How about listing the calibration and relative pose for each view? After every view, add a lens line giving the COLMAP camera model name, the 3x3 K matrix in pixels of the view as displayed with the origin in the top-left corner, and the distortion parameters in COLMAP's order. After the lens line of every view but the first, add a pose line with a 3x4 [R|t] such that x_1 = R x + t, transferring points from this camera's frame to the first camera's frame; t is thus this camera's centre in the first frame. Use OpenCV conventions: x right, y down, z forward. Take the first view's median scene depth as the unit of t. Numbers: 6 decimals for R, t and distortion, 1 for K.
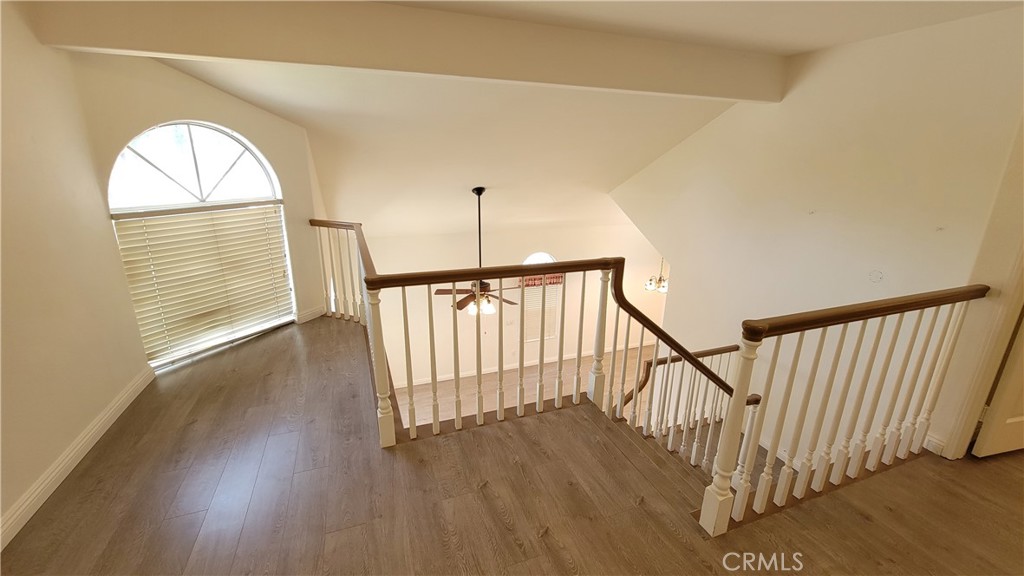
lens RADIAL K [[419.9, 0, 508.8], [0, 419.9, 288.5], [0, 0, 1]] dist [-0.000131, 0.000279]
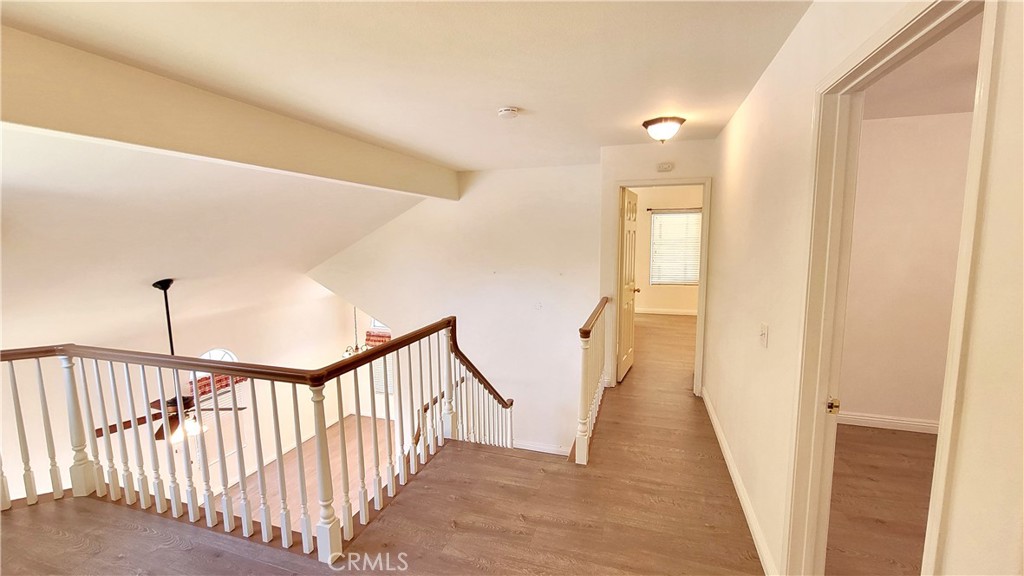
lens RADIAL K [[419.9, 0, 503.5], [0, 419.9, 292.4], [0, 0, 1]] dist [-0.000131, 0.000279]
pose [[0.632782, -0.125077, 0.764161, -0.624423], [0.246664, 0.968018, -0.045812, -0.046427], [-0.733991, 0.217480, 0.643396, 0.022804]]
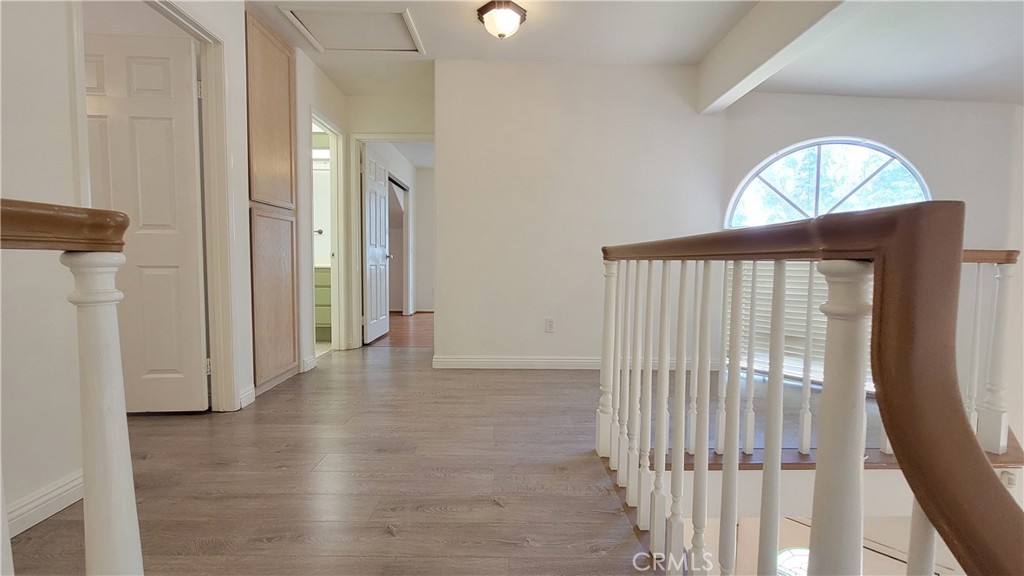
lens RADIAL K [[419.9, 0, 513.8], [0, 419.9, 286.8], [0, 0, 1]] dist [-0.000131, 0.000279]
pose [[-0.350694, 0.036795, -0.935767, 0.503843], [-0.283215, 0.948271, 0.143426, -0.014041], [0.892638, 0.315322, -0.322132, 0.926743]]
